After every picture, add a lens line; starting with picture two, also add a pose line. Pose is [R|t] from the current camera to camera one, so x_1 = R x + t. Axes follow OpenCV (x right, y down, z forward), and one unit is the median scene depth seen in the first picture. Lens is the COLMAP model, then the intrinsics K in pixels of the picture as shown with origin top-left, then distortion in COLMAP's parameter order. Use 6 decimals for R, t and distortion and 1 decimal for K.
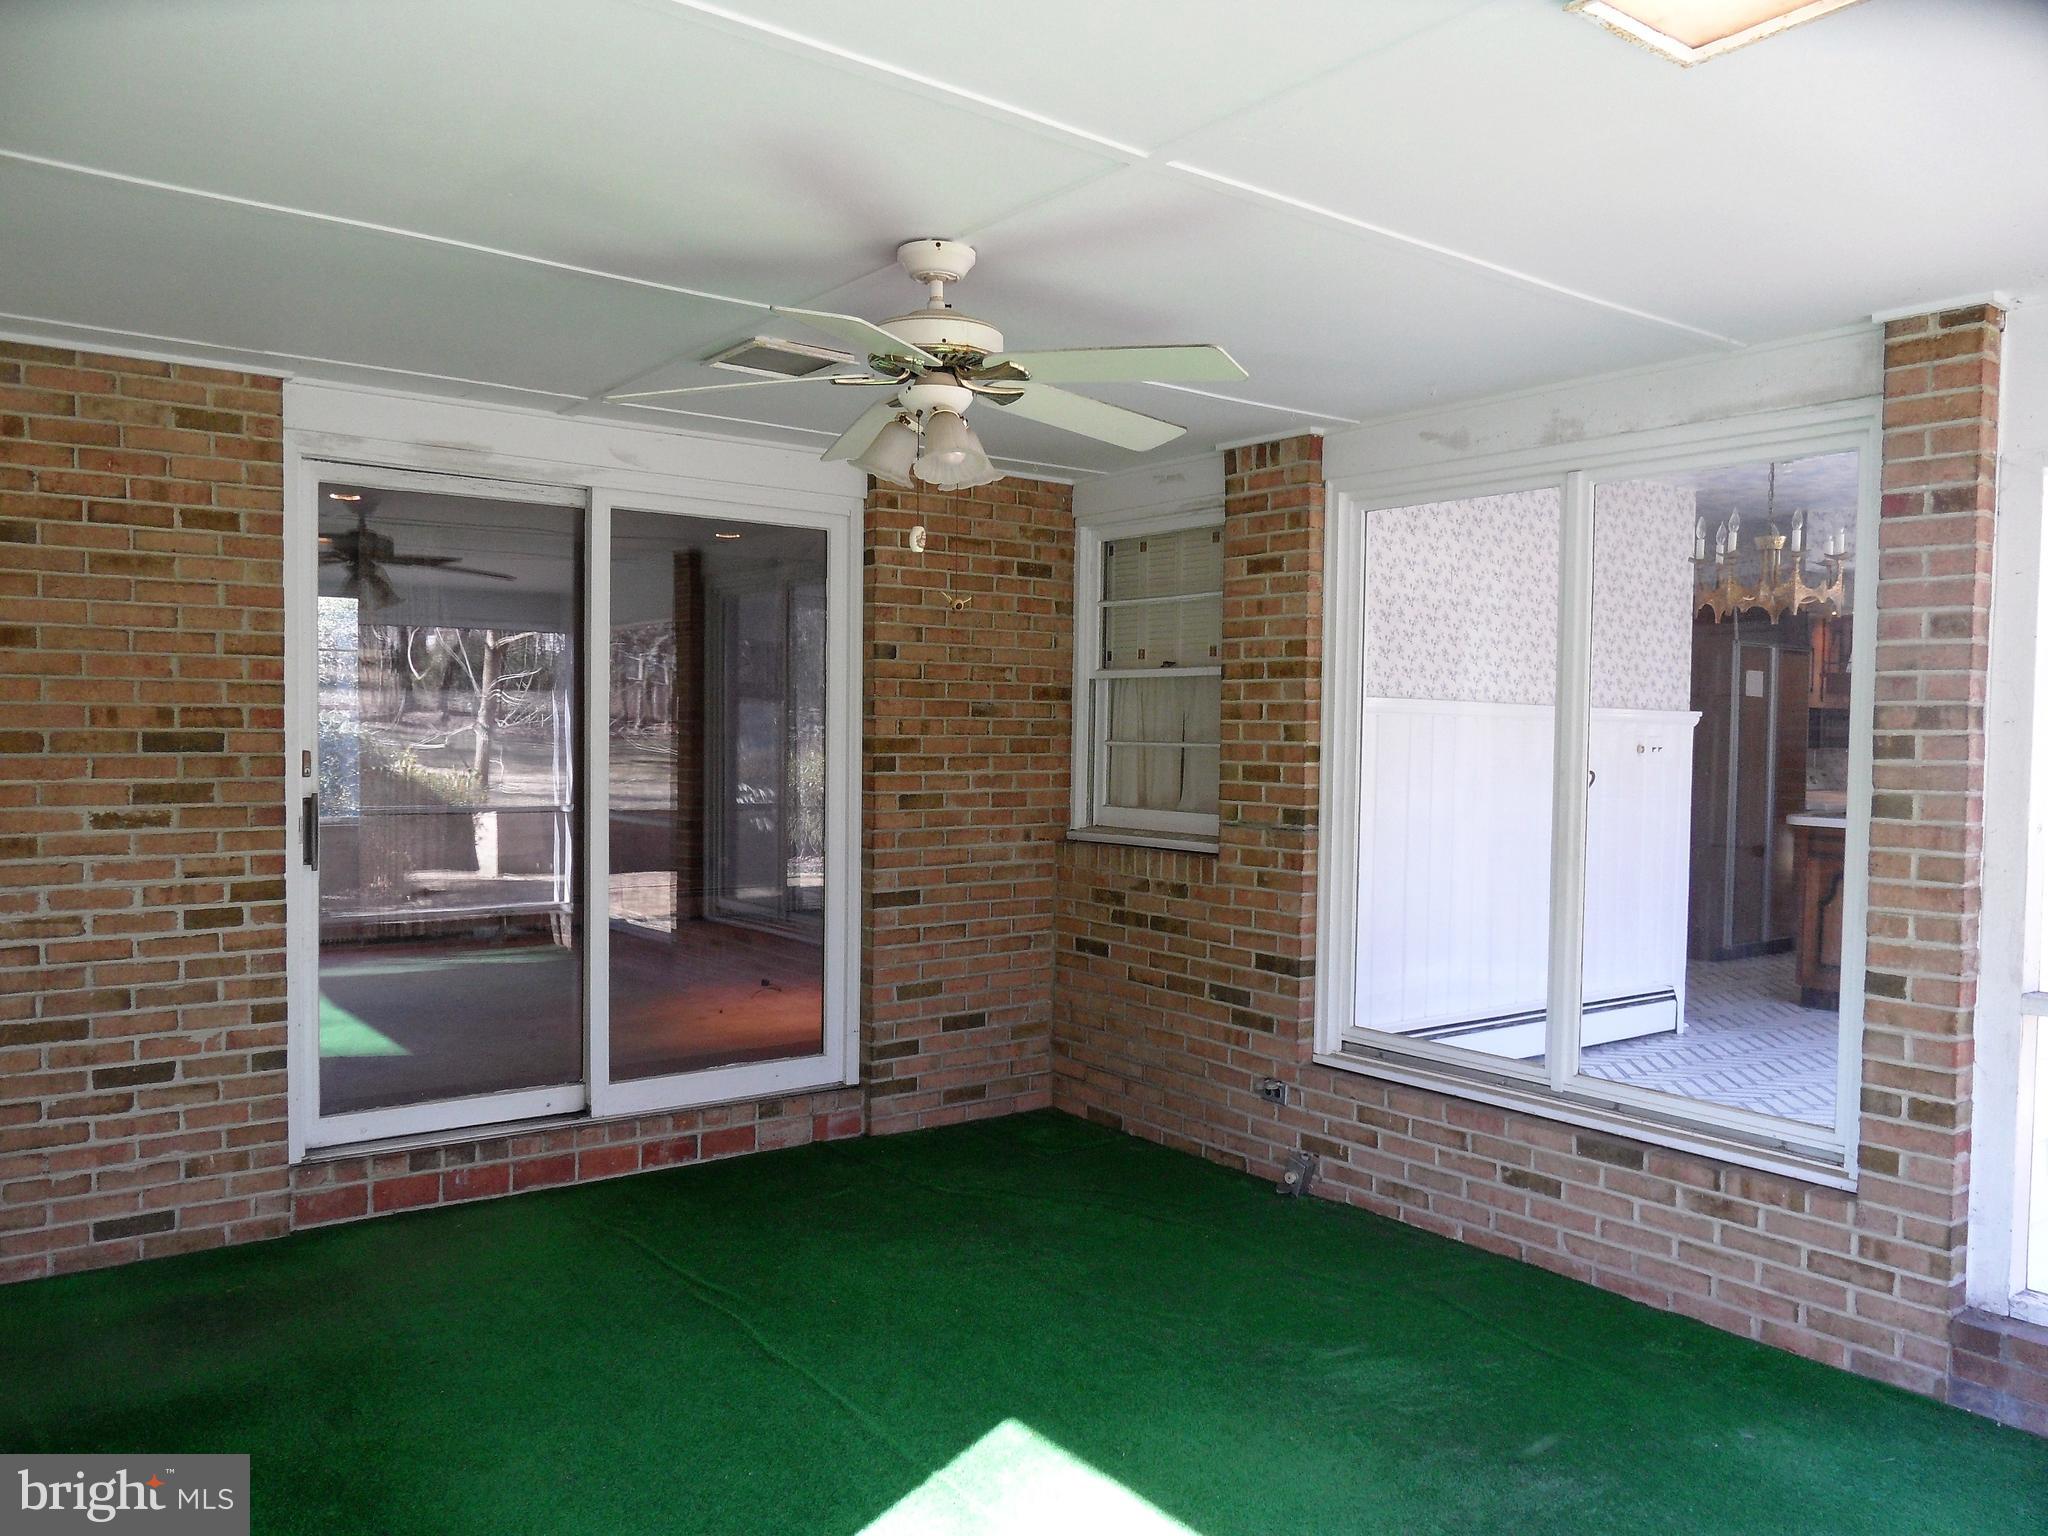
lens RADIAL K [[1513.5, 0, 1016.5], [0, 1513.5, 779.6], [0, 0, 1]] dist [-0.014681, 0.013294]
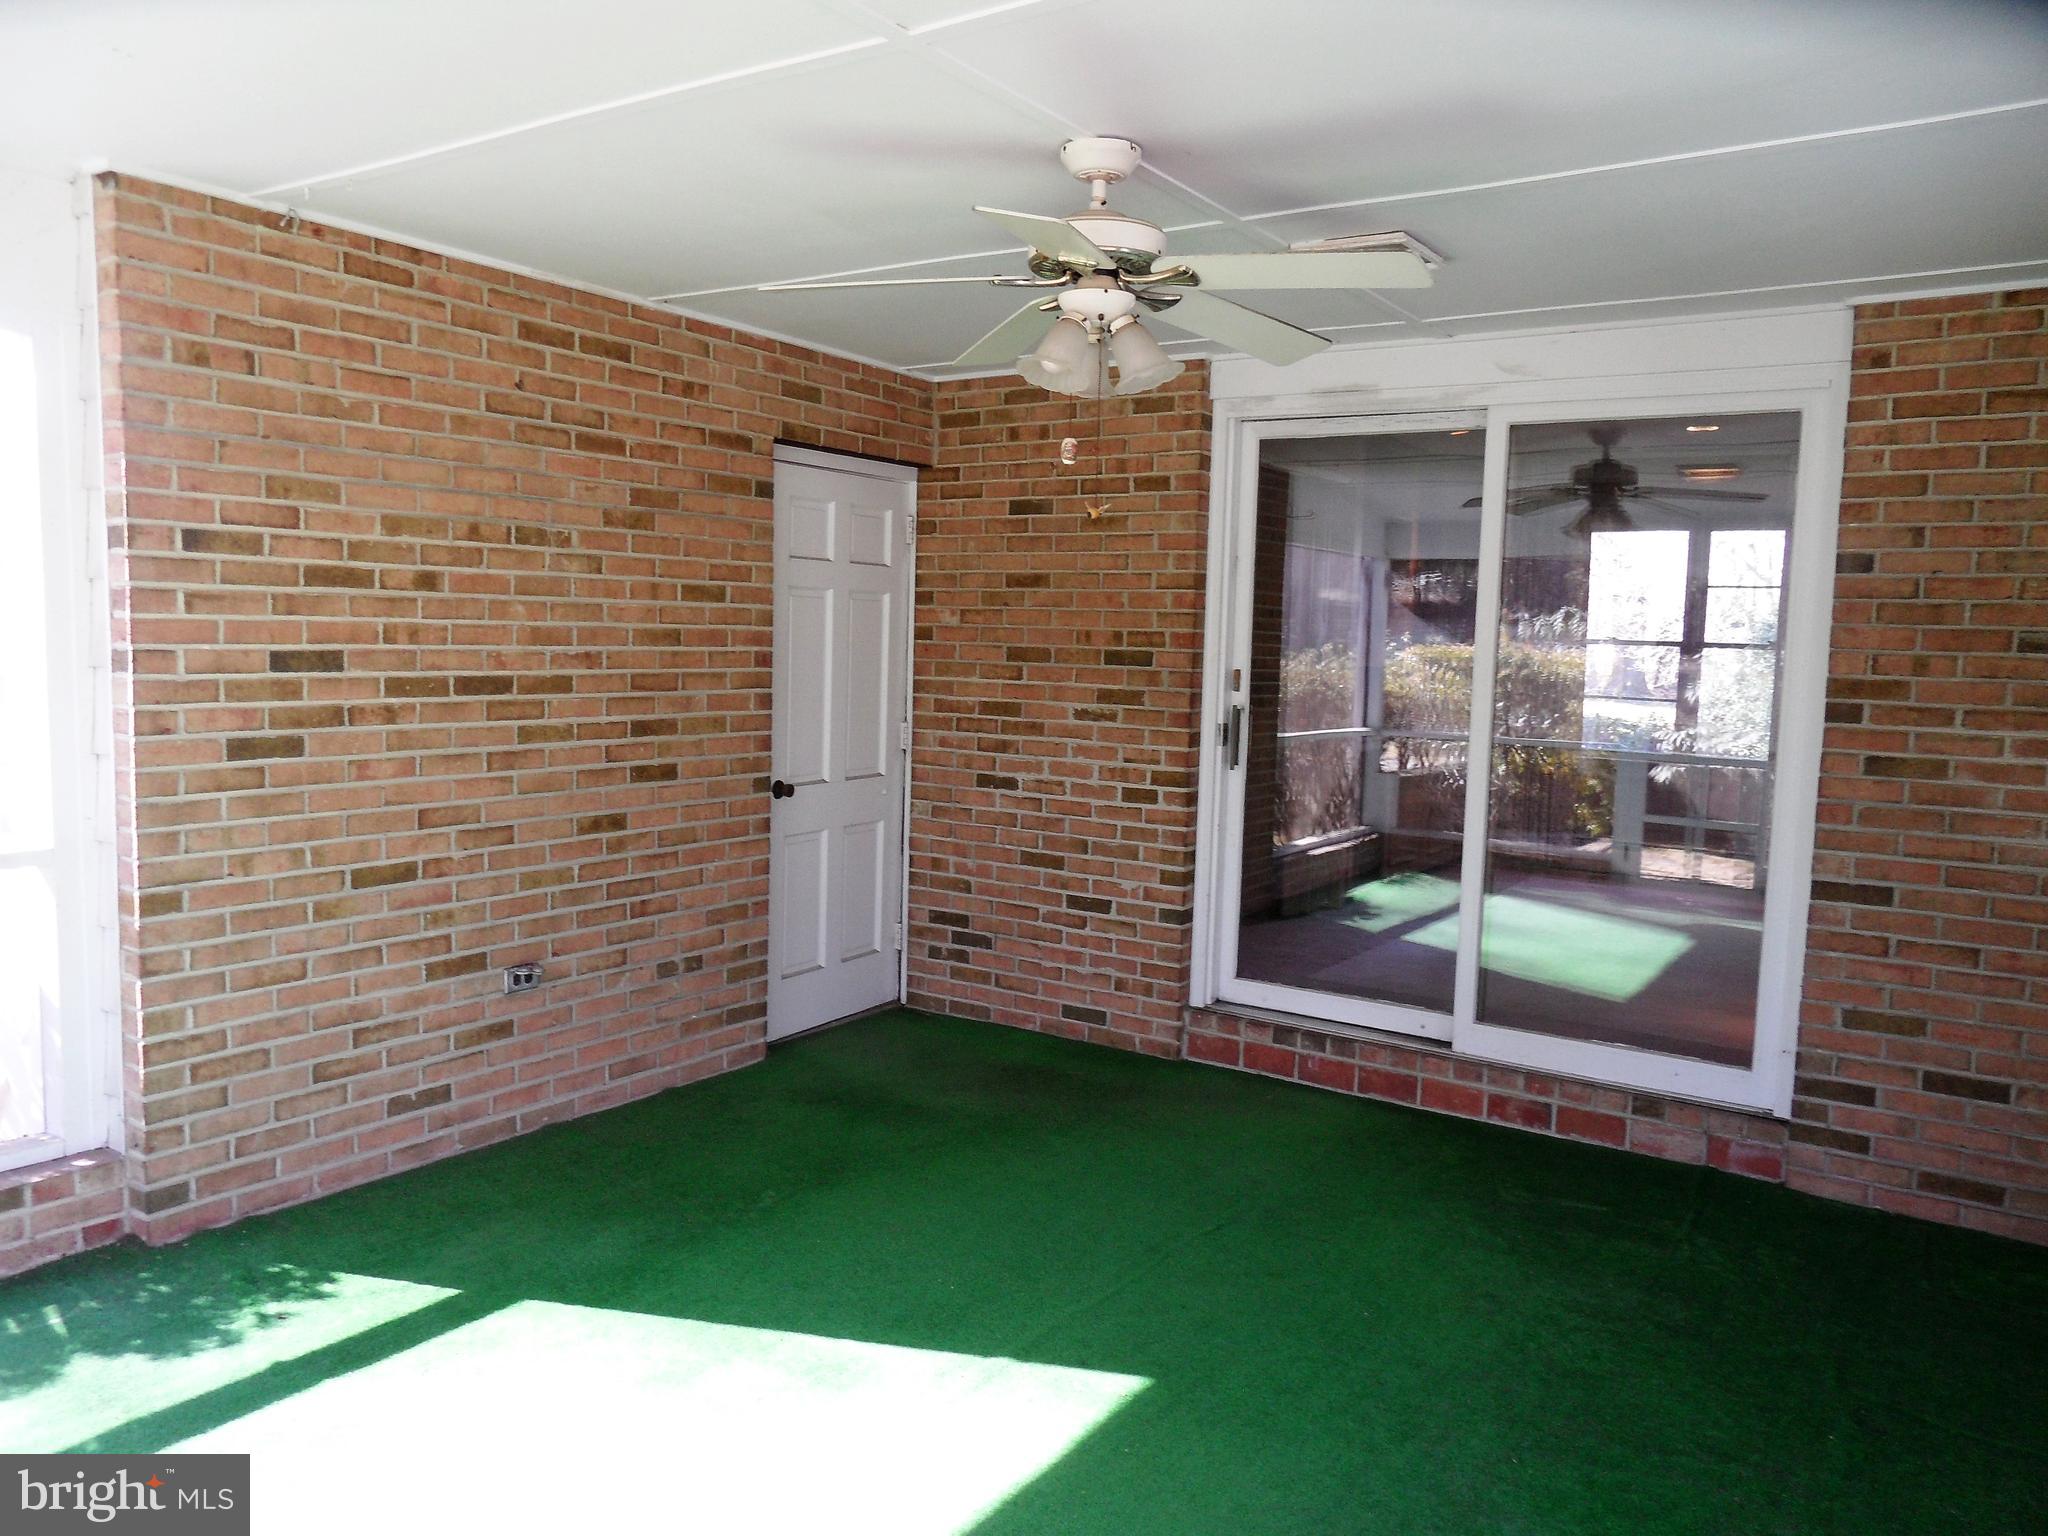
lens RADIAL K [[1513.5, 0, 1021.0], [0, 1513.5, 763.8], [0, 0, 1]] dist [-0.014681, 0.013294]
pose [[0.327902, 0.081721, -0.941171, 0.637490], [-0.056578, 0.996162, 0.066784, -0.015550], [0.943016, 0.031351, 0.331267, 0.473637]]
